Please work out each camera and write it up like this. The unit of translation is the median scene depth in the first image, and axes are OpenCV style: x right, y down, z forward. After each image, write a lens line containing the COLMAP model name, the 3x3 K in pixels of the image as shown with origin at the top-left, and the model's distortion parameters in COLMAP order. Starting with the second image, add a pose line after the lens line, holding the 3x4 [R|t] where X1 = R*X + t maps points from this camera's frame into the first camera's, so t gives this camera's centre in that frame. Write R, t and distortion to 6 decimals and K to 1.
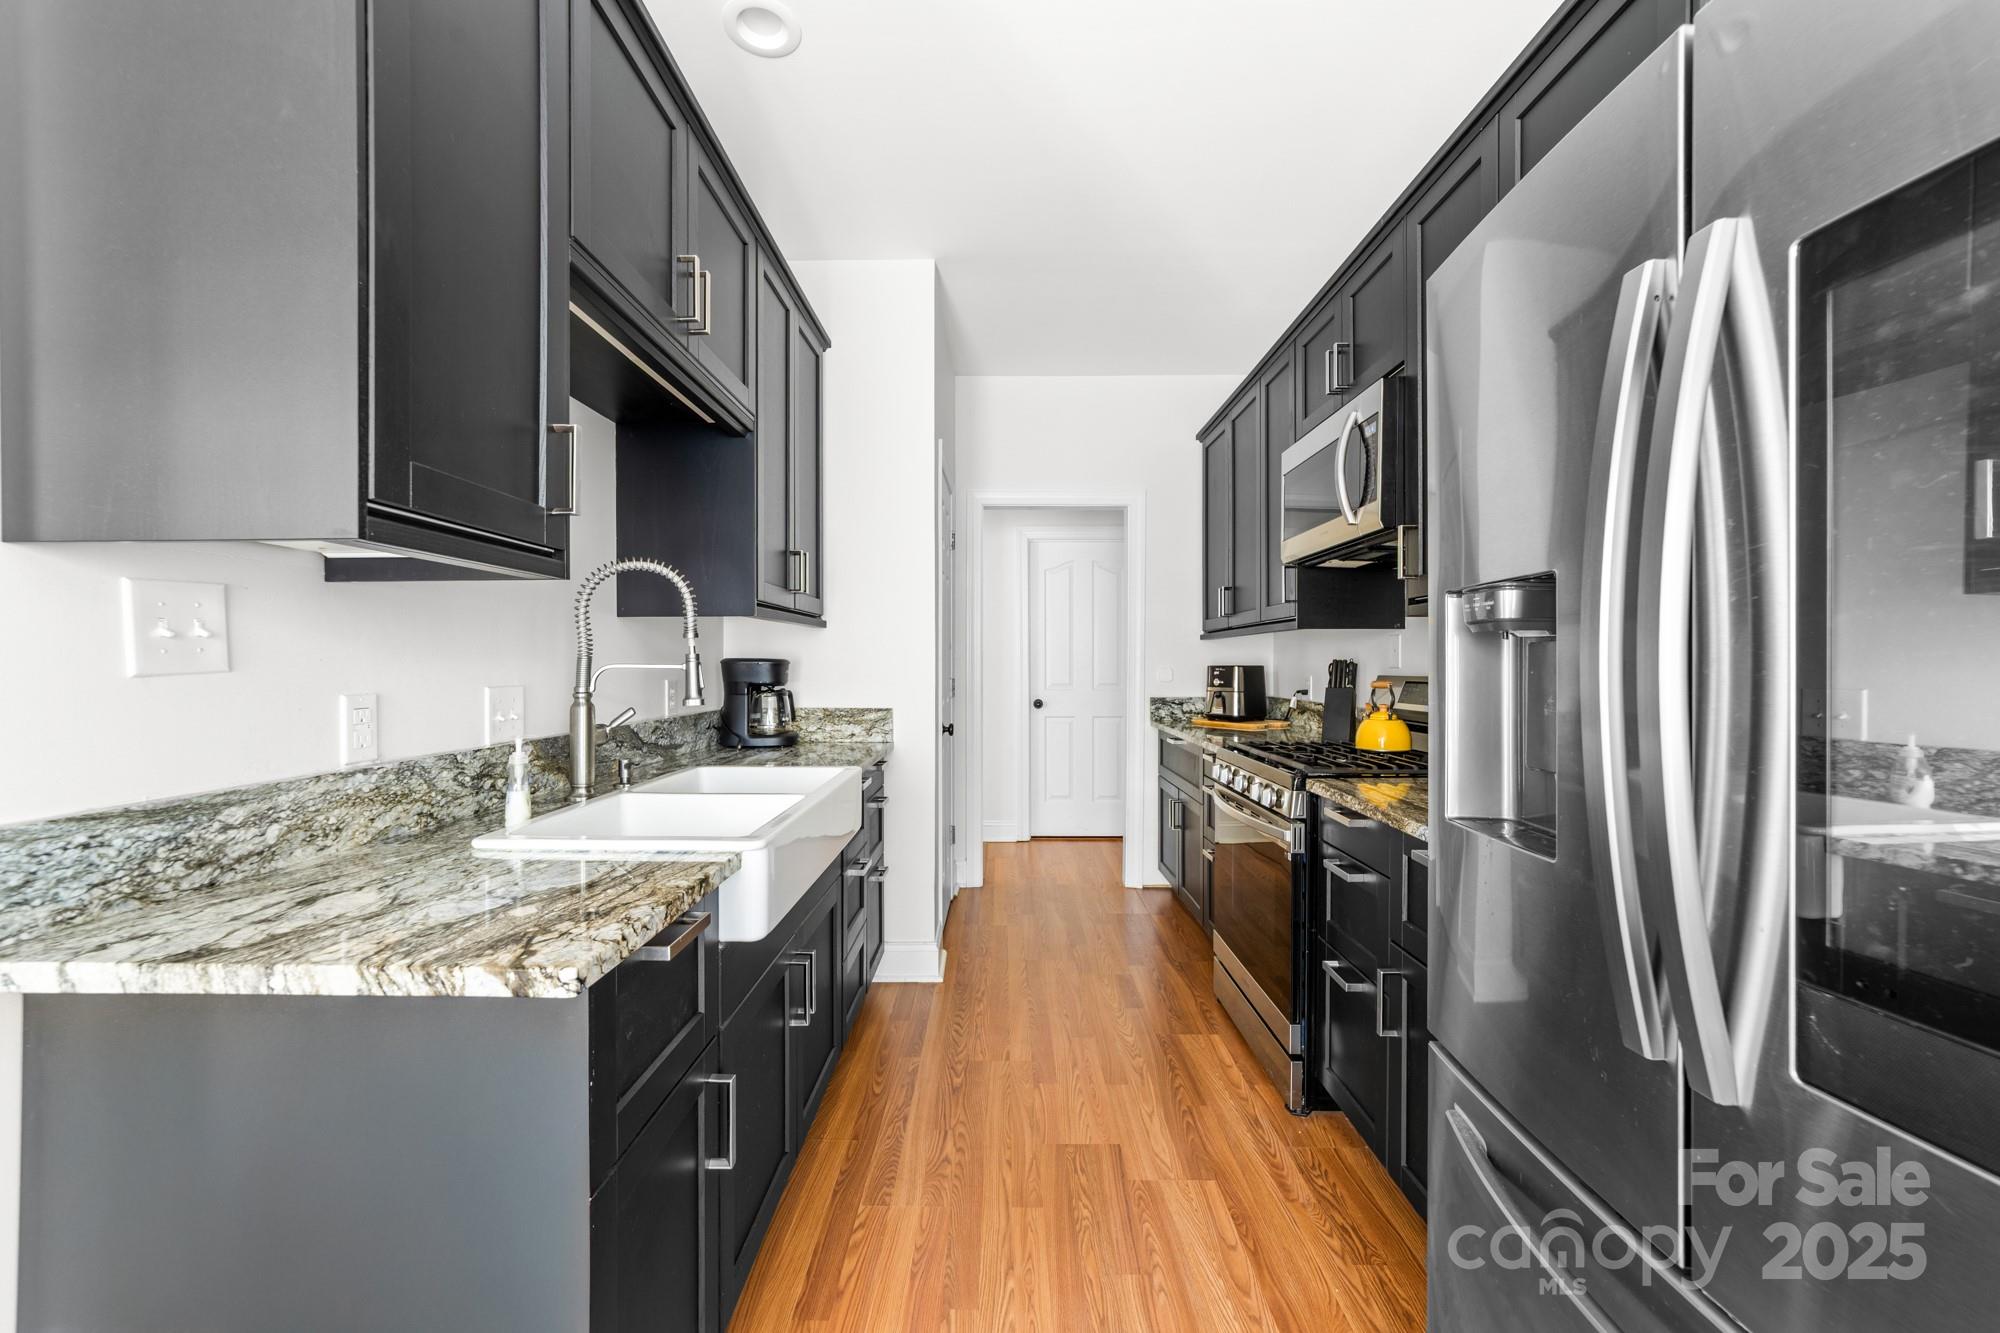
lens RADIAL K [[814.0, 0, 999.2], [0, 814.0, 663.5], [0, 0, 1]] dist [-0.008983, 0.000059]
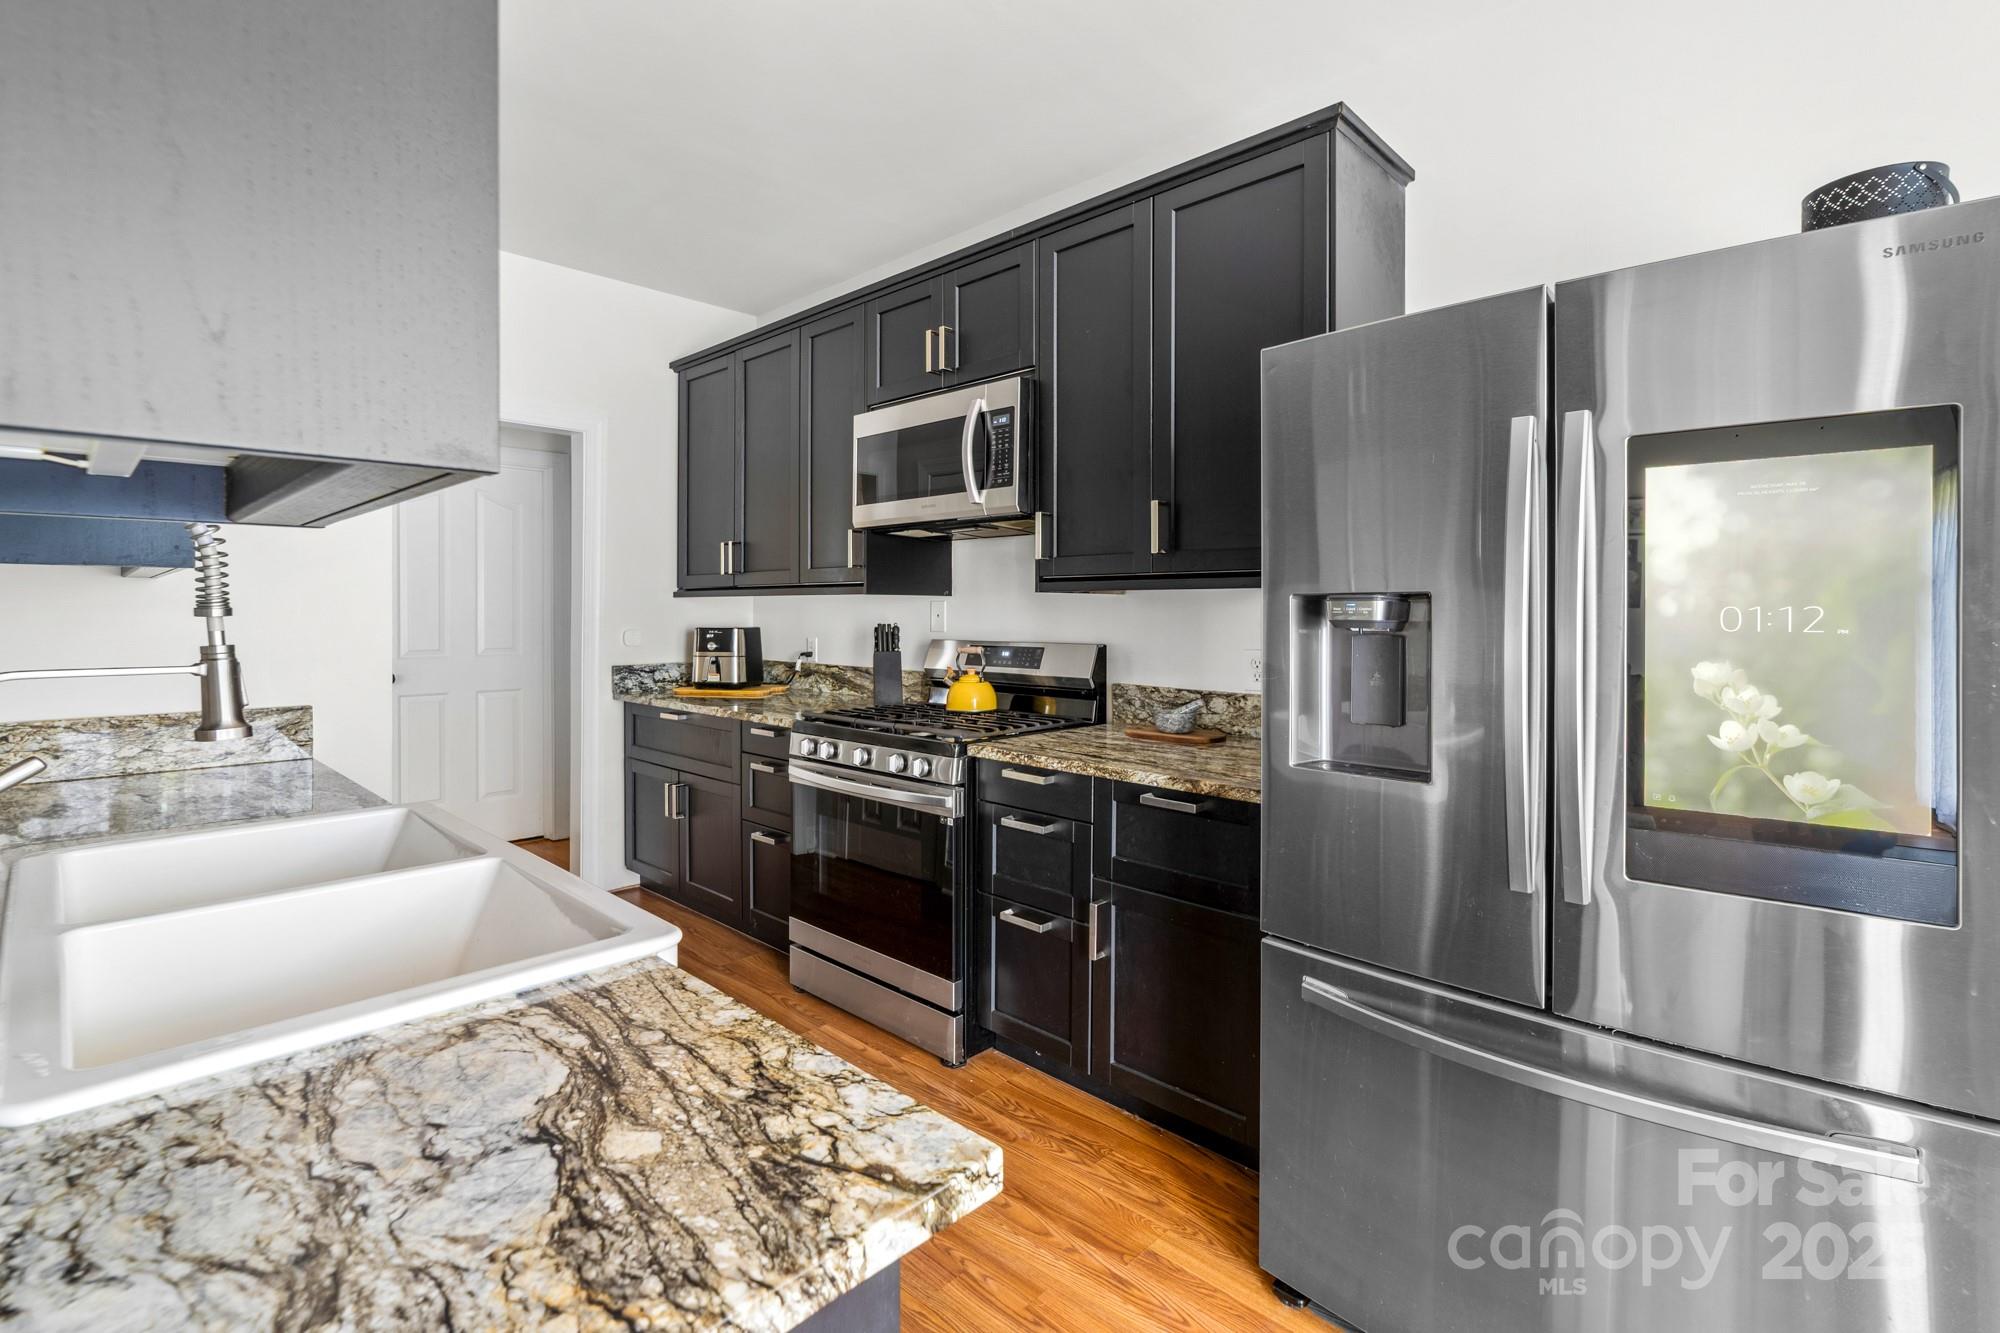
lens RADIAL K [[882.5, 0, 996.0], [0, 882.5, 616.4], [0, 0, 1]] dist [-0.004045, -0.000062]
pose [[0.675087, -0.007150, 0.737703, -0.452088], [0.000268, 0.999955, 0.009447, -0.036368], [-0.737738, -0.006180, 0.675059, 0.207671]]
